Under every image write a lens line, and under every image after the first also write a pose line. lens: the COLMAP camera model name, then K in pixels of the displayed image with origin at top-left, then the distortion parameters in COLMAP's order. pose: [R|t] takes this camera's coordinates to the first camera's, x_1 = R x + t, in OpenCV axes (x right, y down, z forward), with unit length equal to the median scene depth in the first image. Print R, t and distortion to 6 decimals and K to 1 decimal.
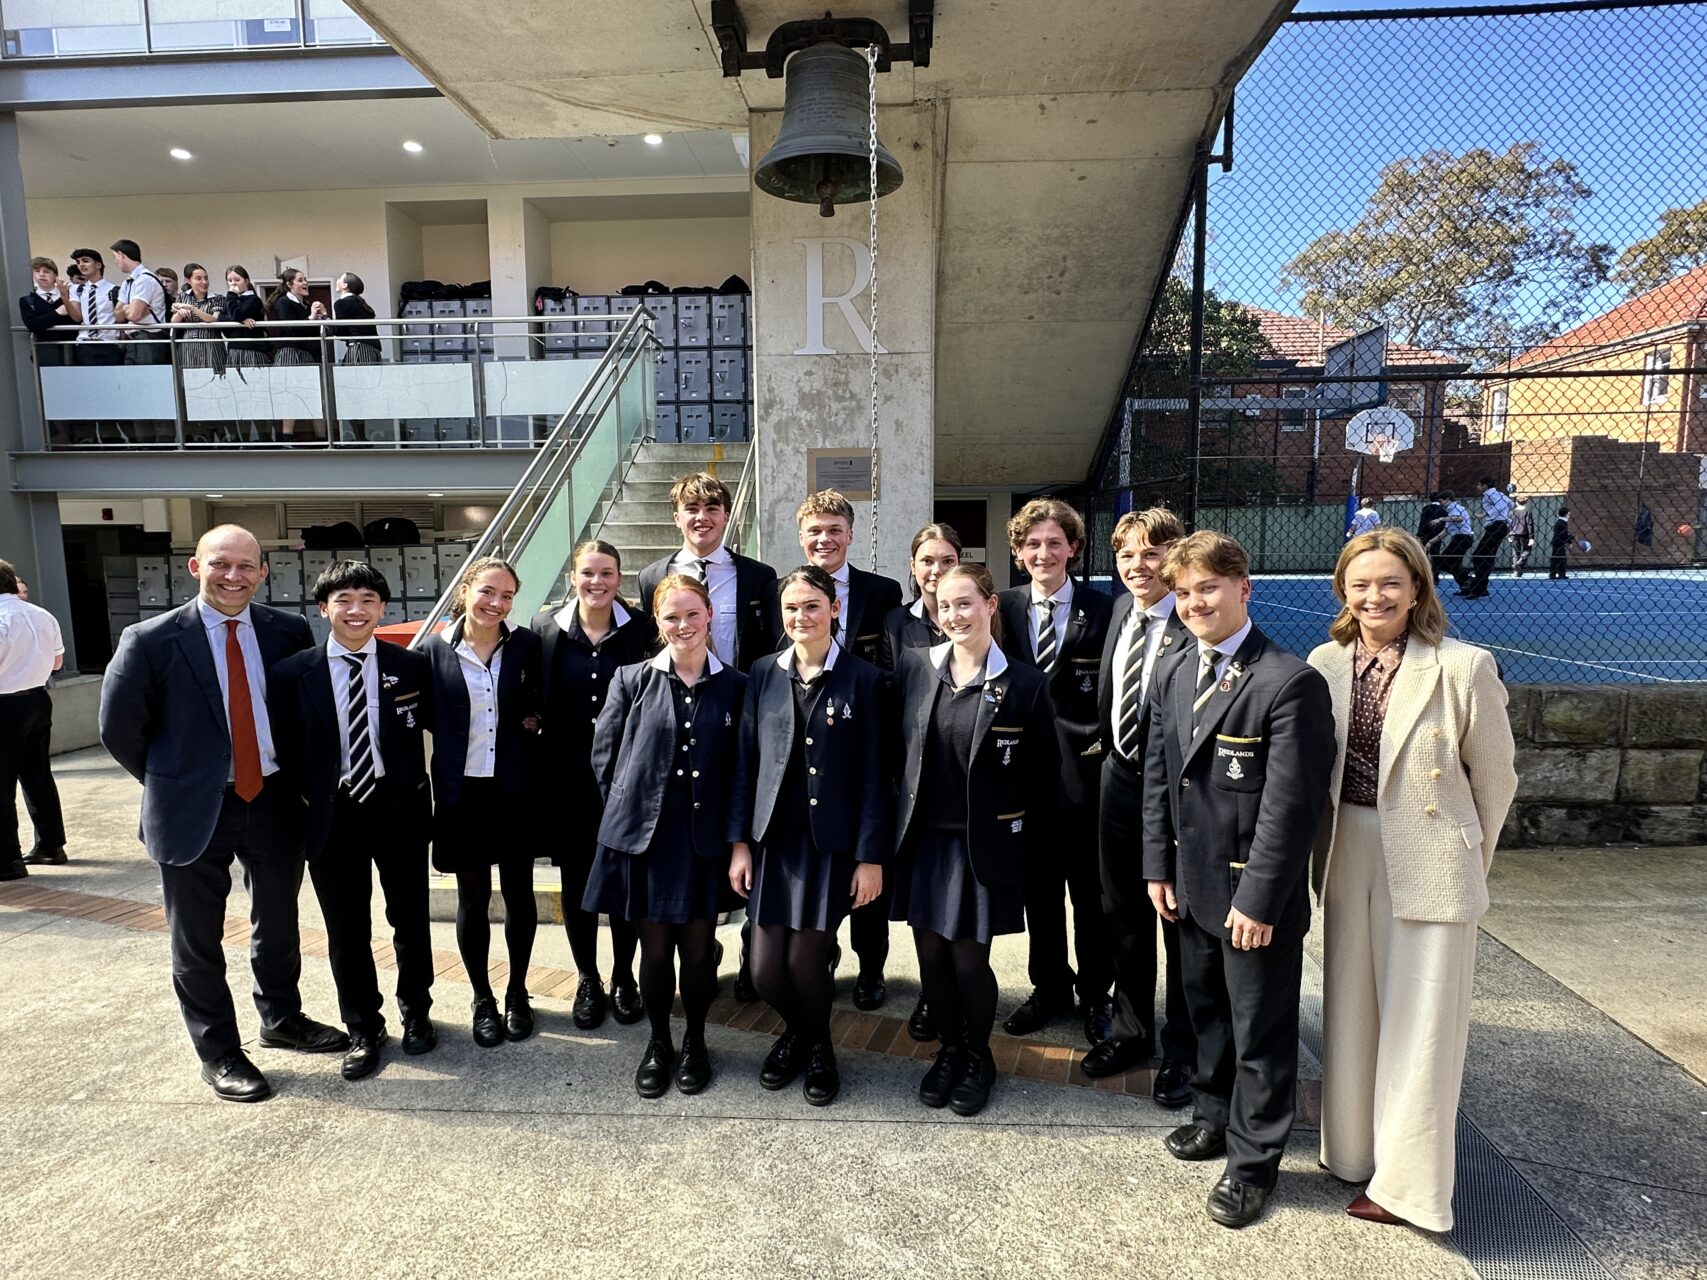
lens RADIAL K [[914.2, 0, 849.5], [0, 914.2, 646.7], [0, 0, 1]] dist [-0.018729, 0.010173]
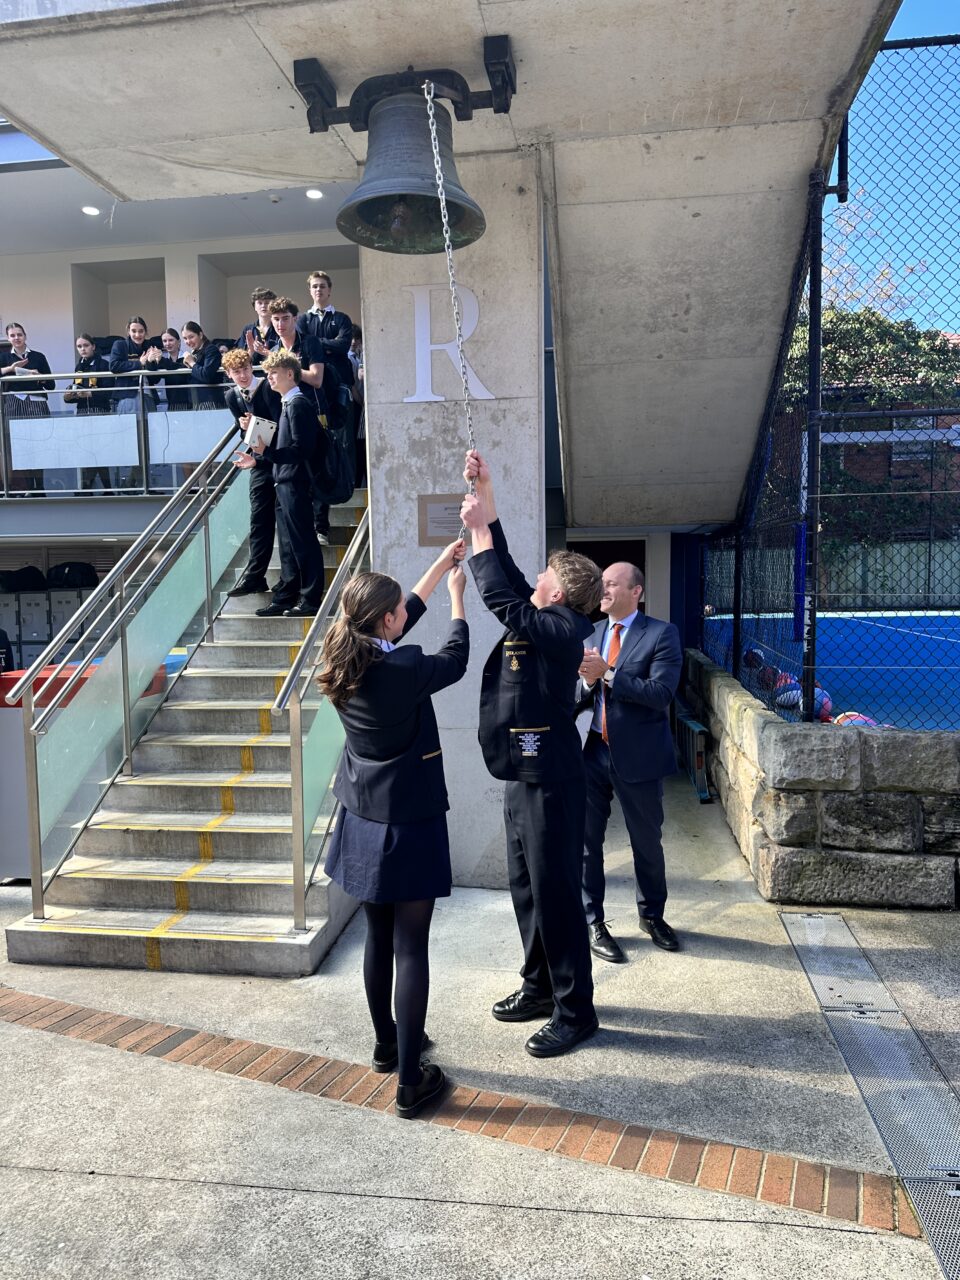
lens RADIAL K [[906.2, 0, 484.7], [0, 906.2, 648.9], [0, 0, 1]] dist [0.011644, -0.024163]
pose [[0.996472, -0.002057, -0.083897, 0.112379], [-0.001058, 0.999312, -0.037062, -0.010099], [0.083916, 0.037020, 0.995785, 0.021645]]
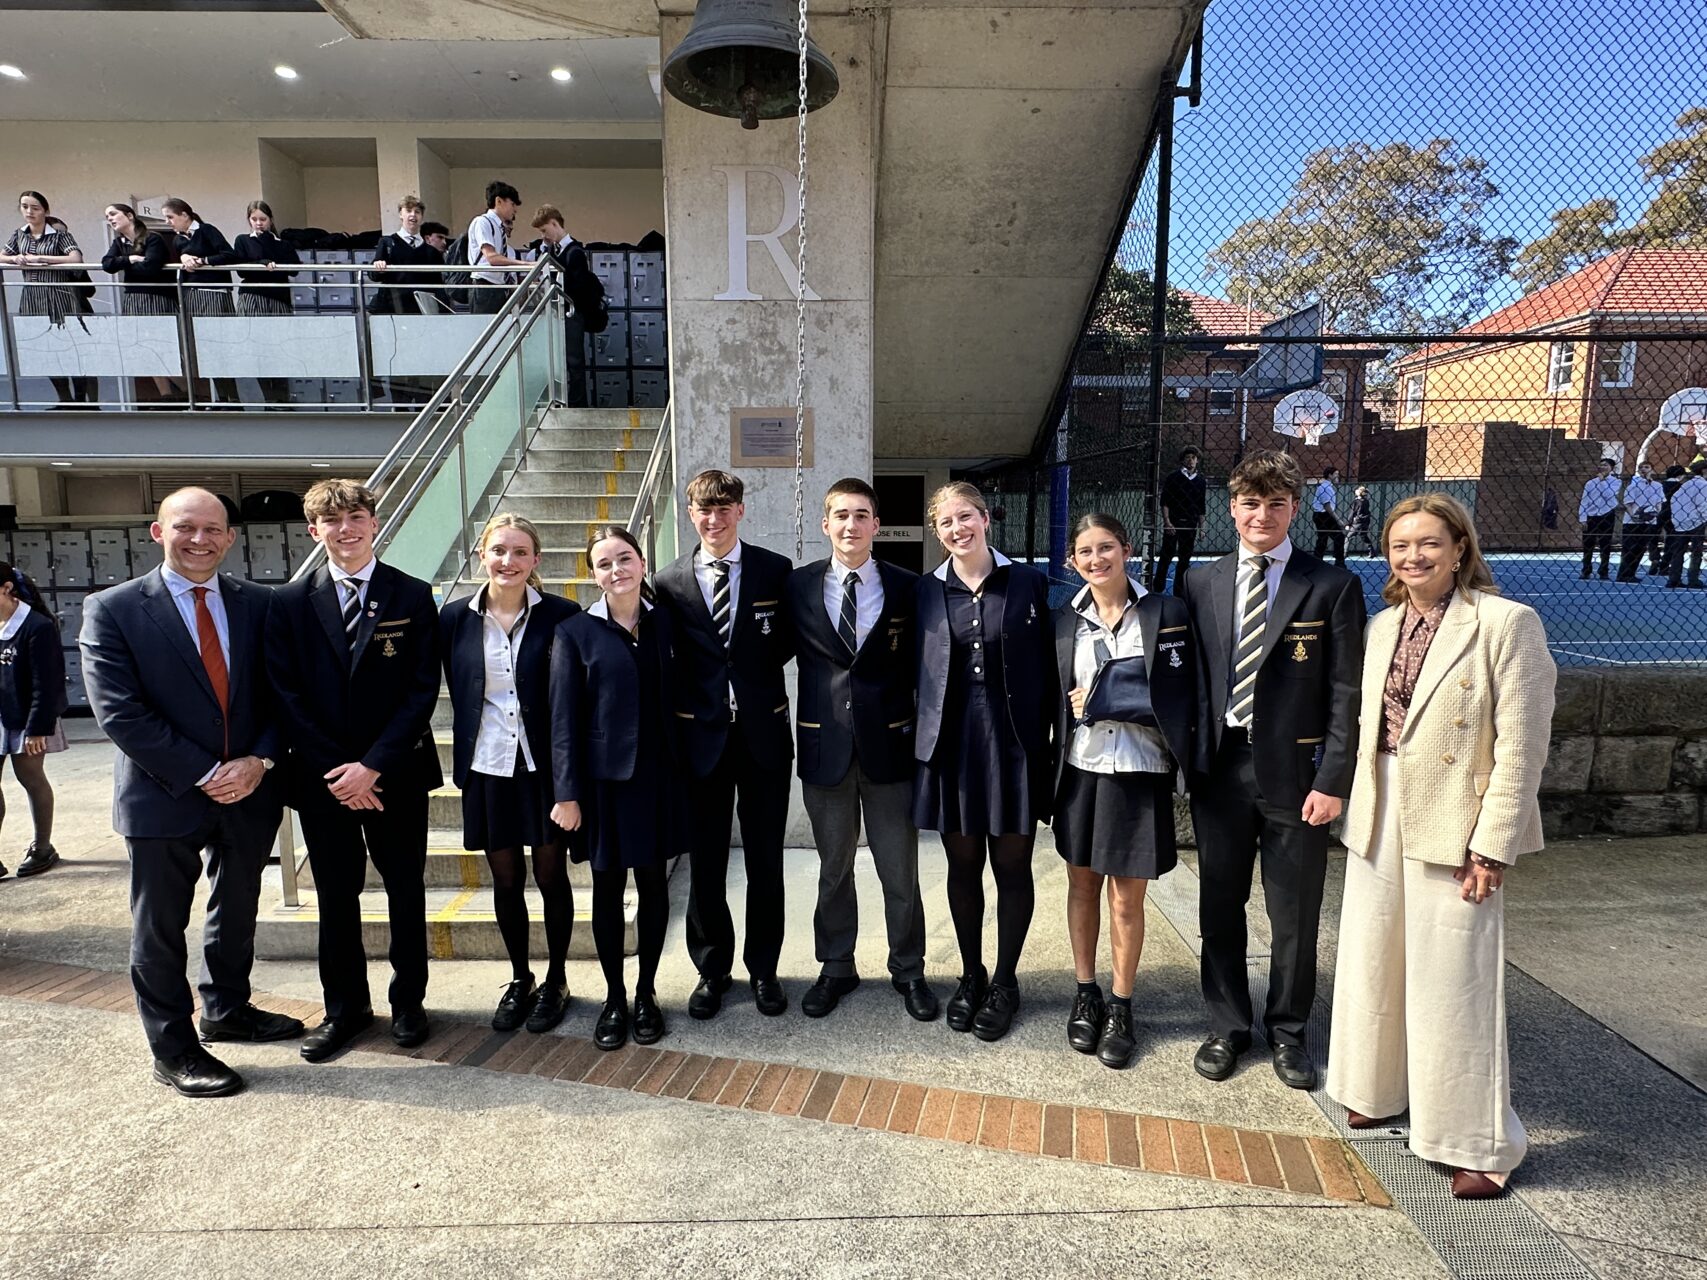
lens RADIAL K [[914.2, 0, 850.9], [0, 914.2, 647.7], [0, 0, 1]] dist [-0.018729, 0.010173]
pose [[0.997089, -0.005967, 0.076016, 0.001785], [0.004437, 0.999785, 0.020275, -0.002645], [-0.076121, -0.019879, 0.996900, 0.109400]]
